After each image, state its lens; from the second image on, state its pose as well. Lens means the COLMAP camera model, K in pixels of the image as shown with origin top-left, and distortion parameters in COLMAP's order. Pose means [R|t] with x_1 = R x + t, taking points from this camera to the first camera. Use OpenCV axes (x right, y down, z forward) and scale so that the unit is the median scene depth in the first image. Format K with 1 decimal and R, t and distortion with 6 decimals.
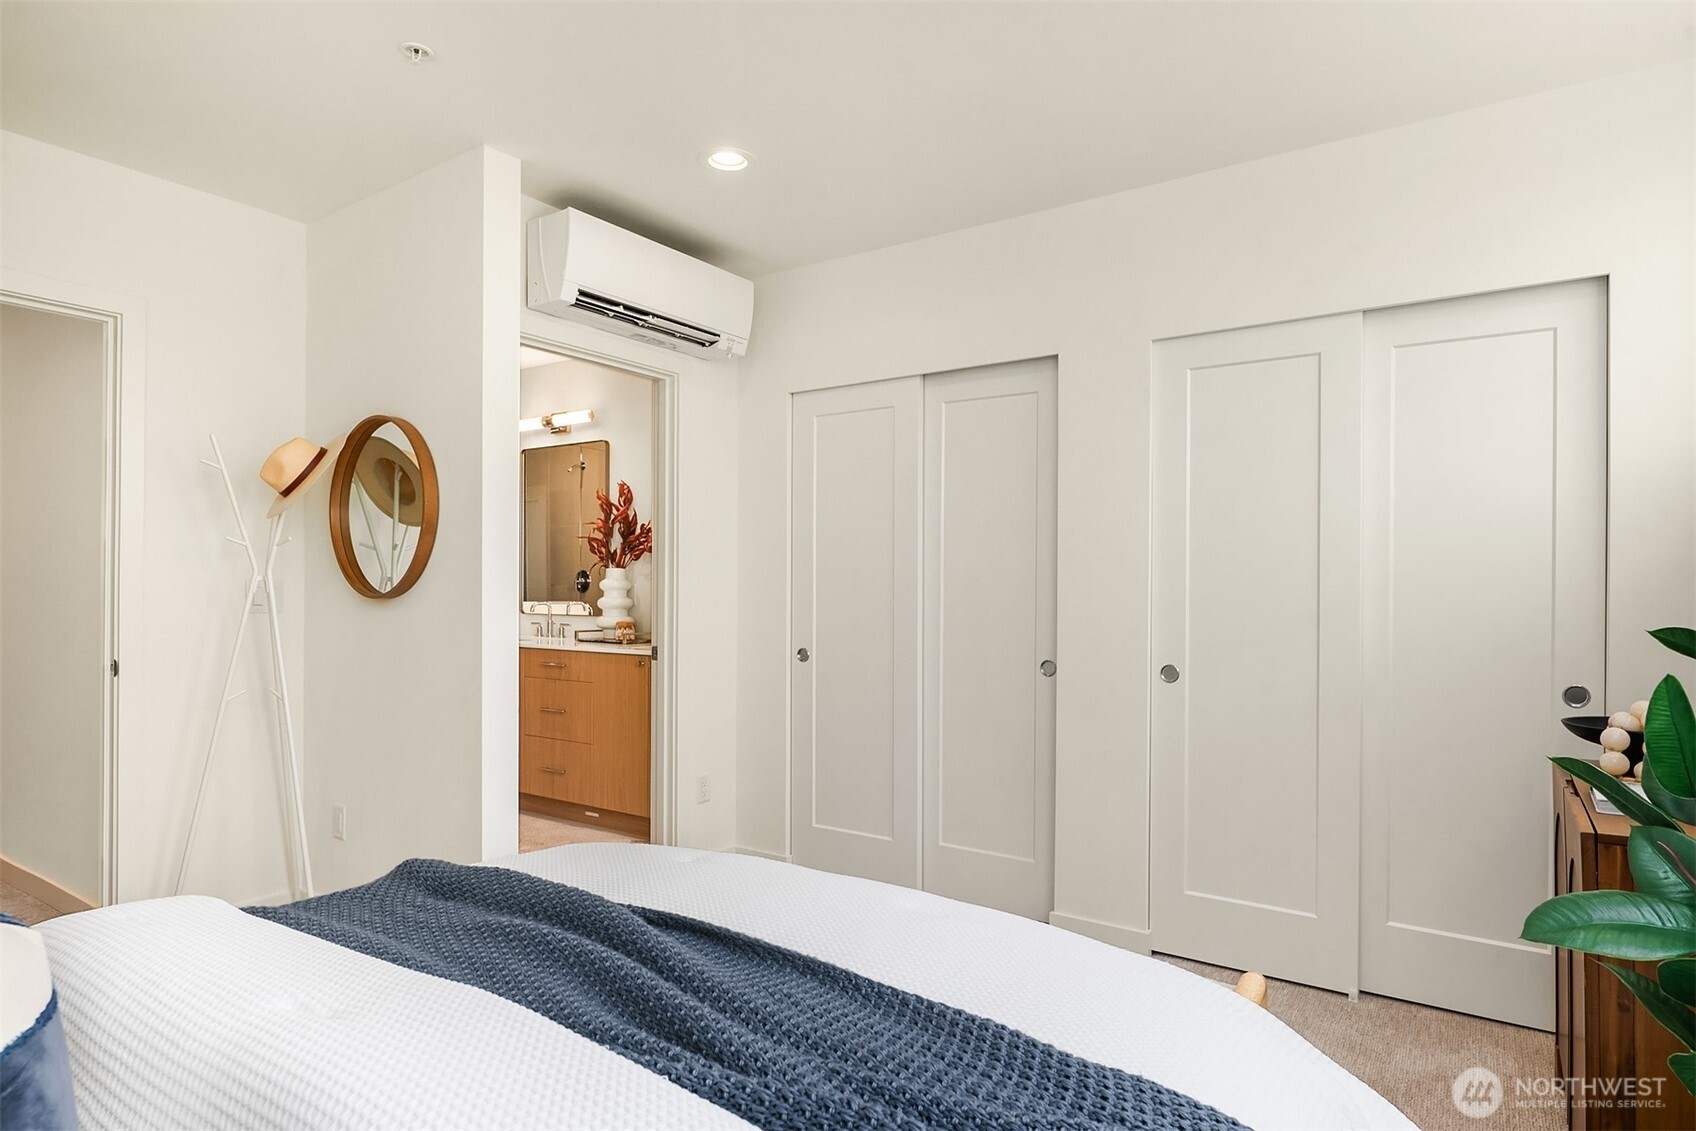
lens RADIAL K [[934.7, 0, 848.0], [0, 934.7, 565.5], [0, 0, 1]] dist [-0.002427, -0.001664]
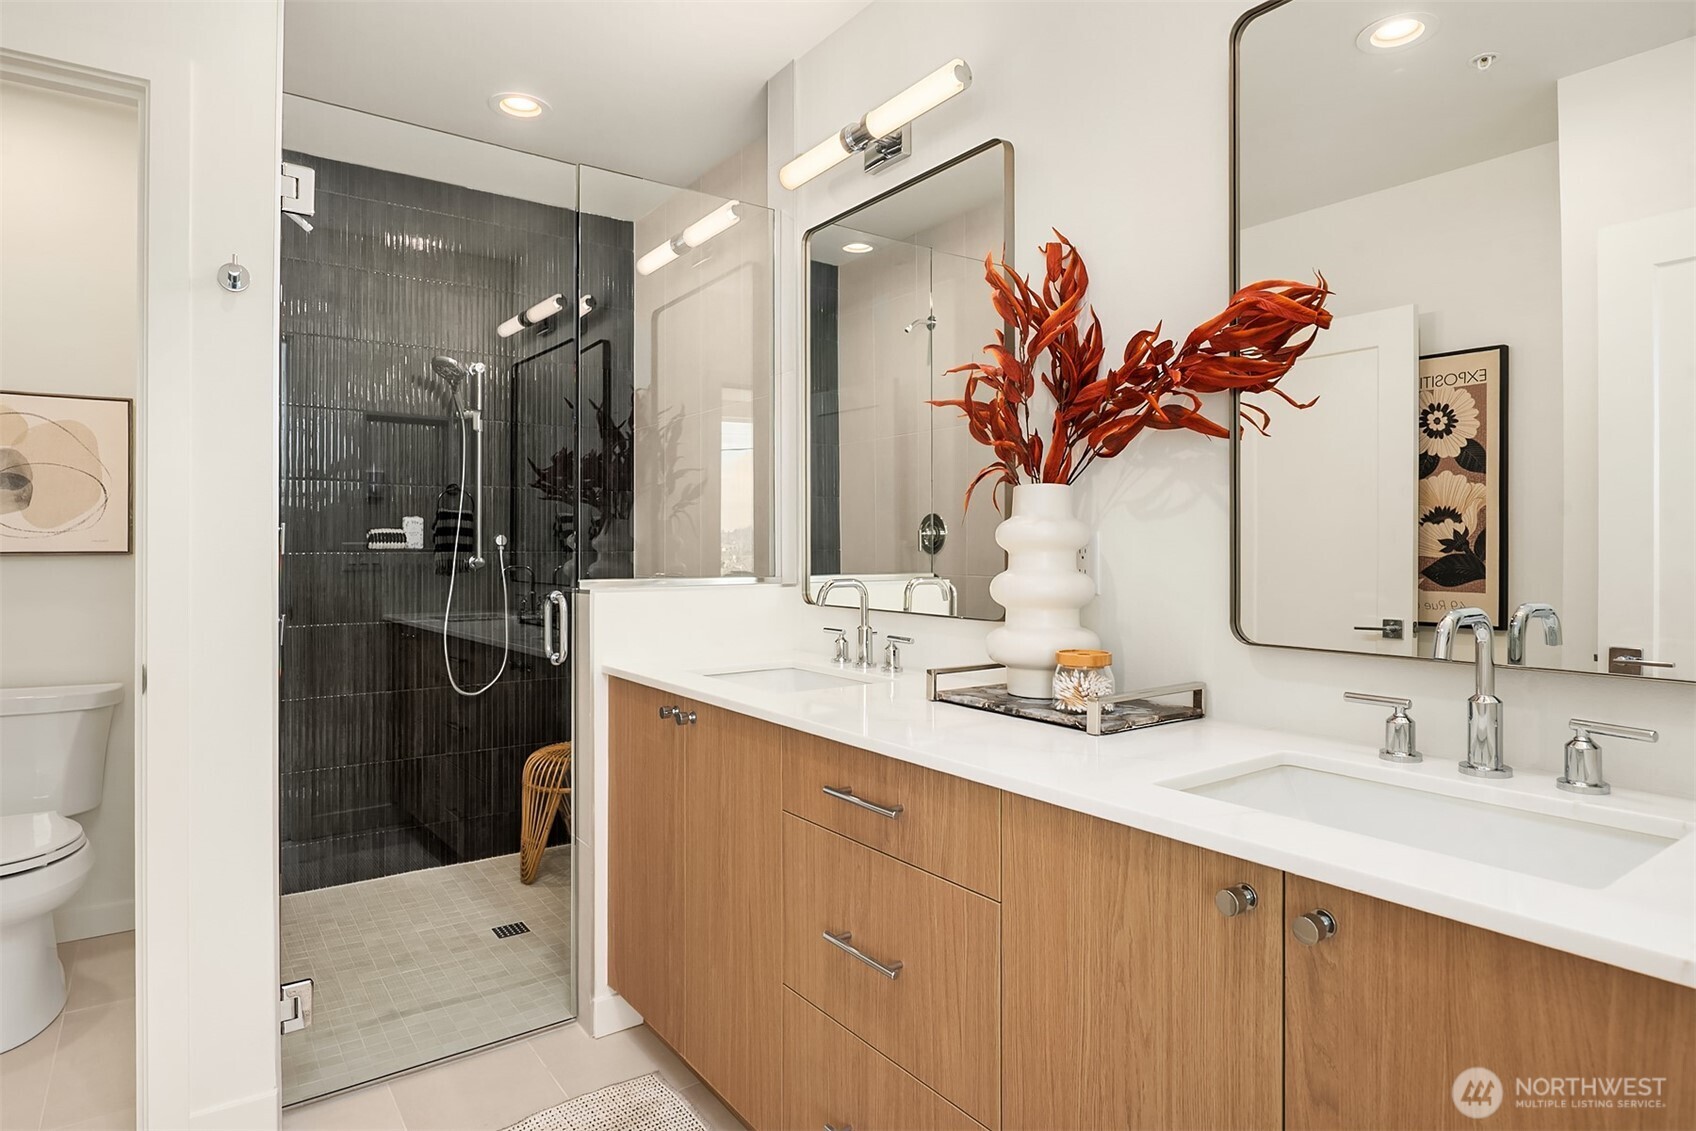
lens RADIAL K [[950.2, 0, 850.7], [0, 950.2, 533.0], [0, 0, 1]] dist [0.002044, -0.000230]
pose [[0.938948, -0.006864, -0.343989, -0.193538], [0.009962, 0.999924, 0.007240, 0.016828], [0.343914, -0.010225, 0.938946, 0.647914]]
